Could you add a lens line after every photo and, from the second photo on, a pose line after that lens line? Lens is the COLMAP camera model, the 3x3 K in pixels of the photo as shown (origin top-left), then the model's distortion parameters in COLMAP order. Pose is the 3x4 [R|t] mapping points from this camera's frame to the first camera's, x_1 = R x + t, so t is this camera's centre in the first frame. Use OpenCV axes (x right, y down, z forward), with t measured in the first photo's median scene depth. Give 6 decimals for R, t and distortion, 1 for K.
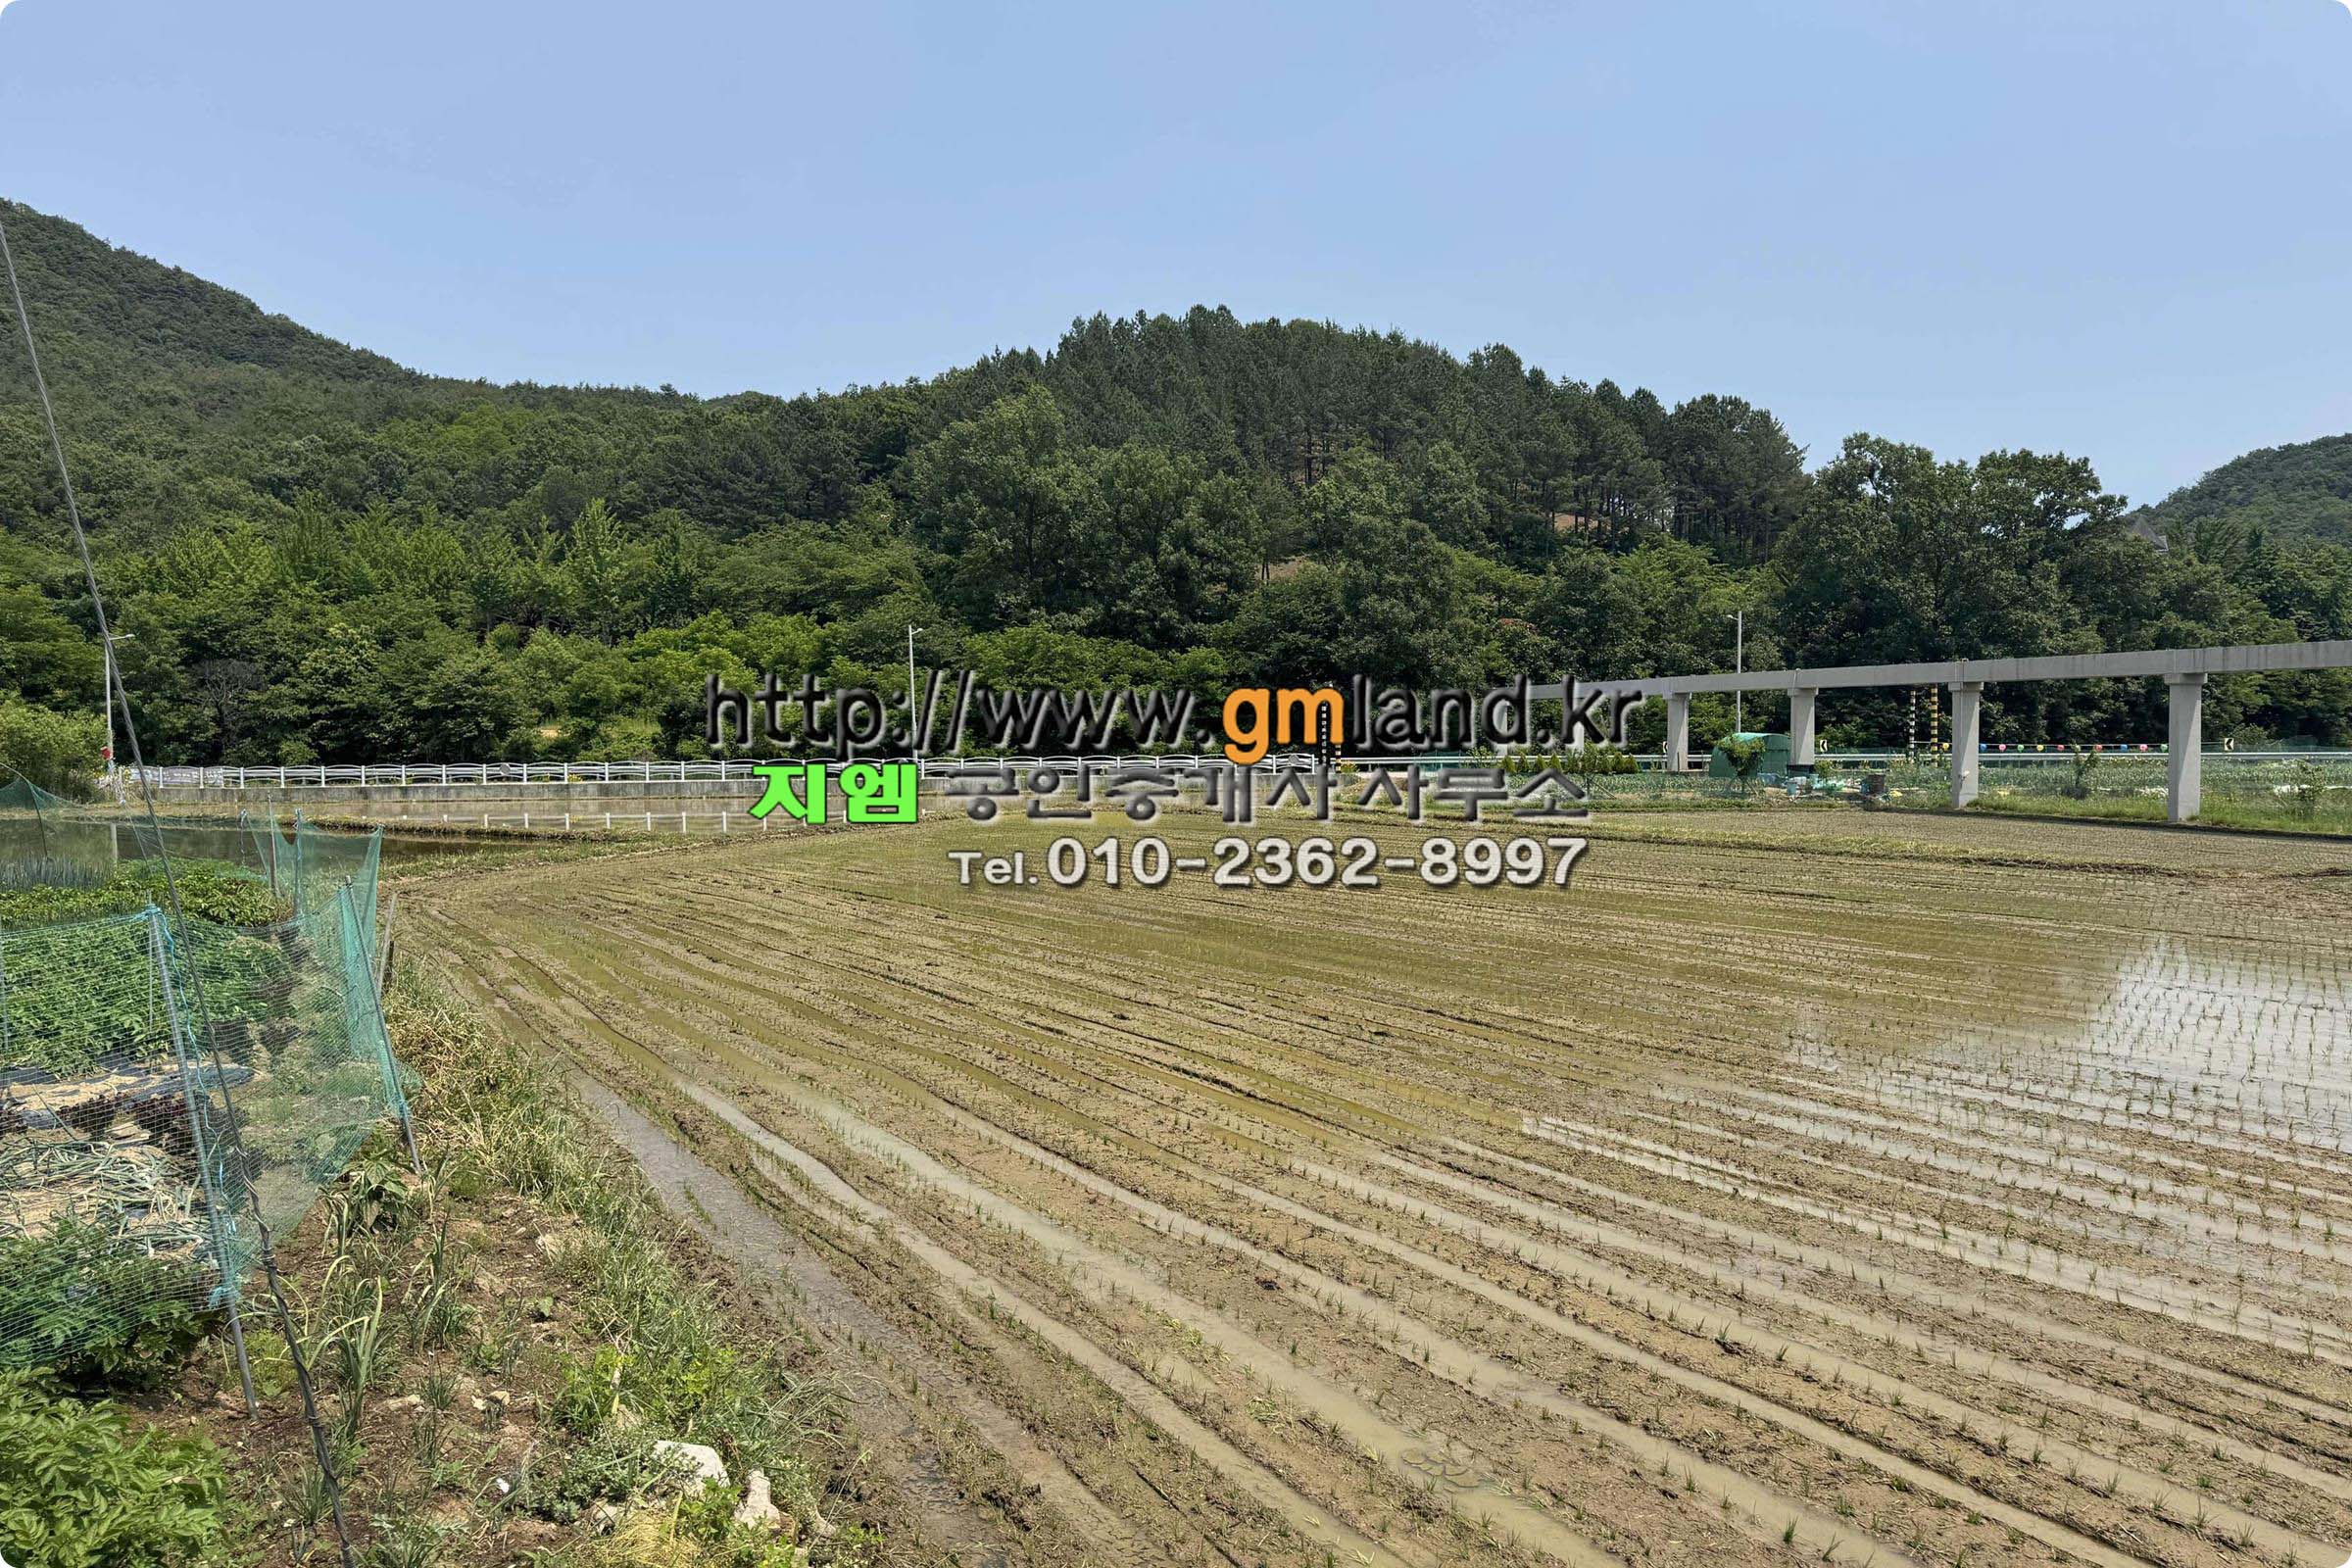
lens RADIAL K [[1598.9, 0, 1166.2], [0, 1598.9, 843.8], [0, 0, 1]] dist [0.108240, -0.158008]
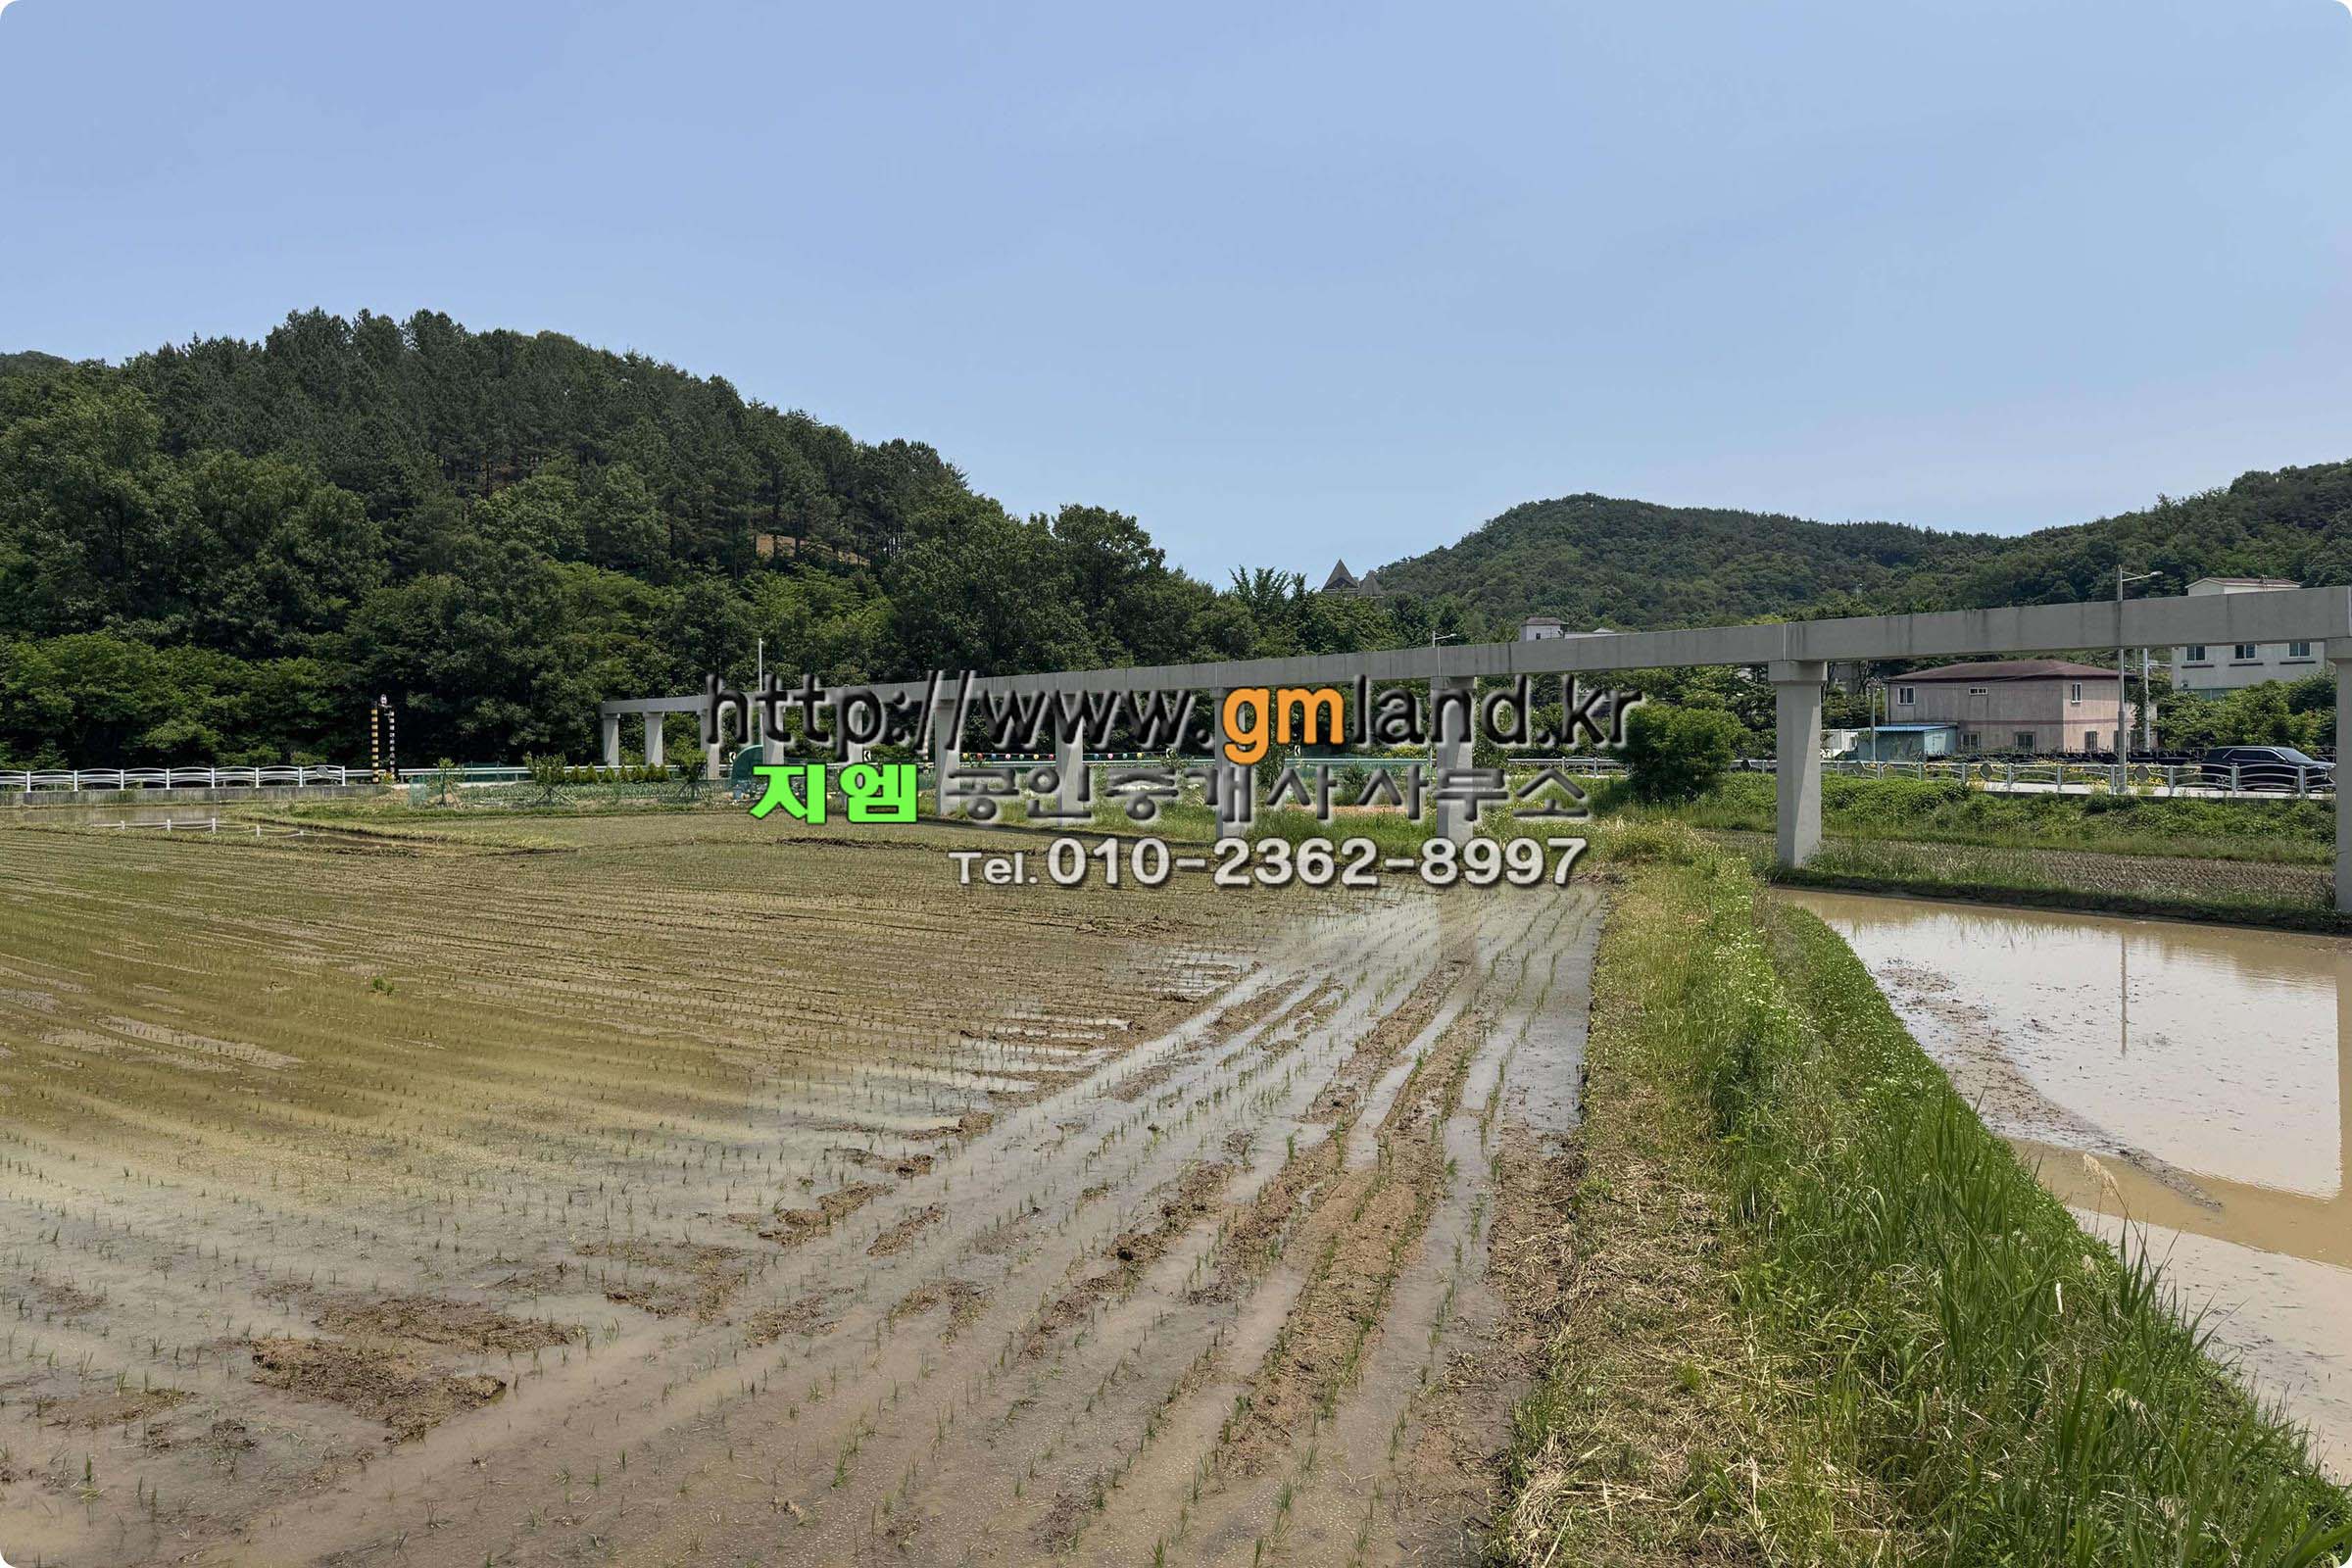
lens RADIAL K [[1634.1, 0, 1180.5], [0, 1634.1, 770.9], [0, 0, 1]] dist [0.066109, -0.102637]
pose [[0.945244, -0.007060, 0.326288, 0.199519], [0.024012, 0.998561, -0.047955, 0.008182], [-0.325479, 0.053164, 0.944053, -0.129616]]
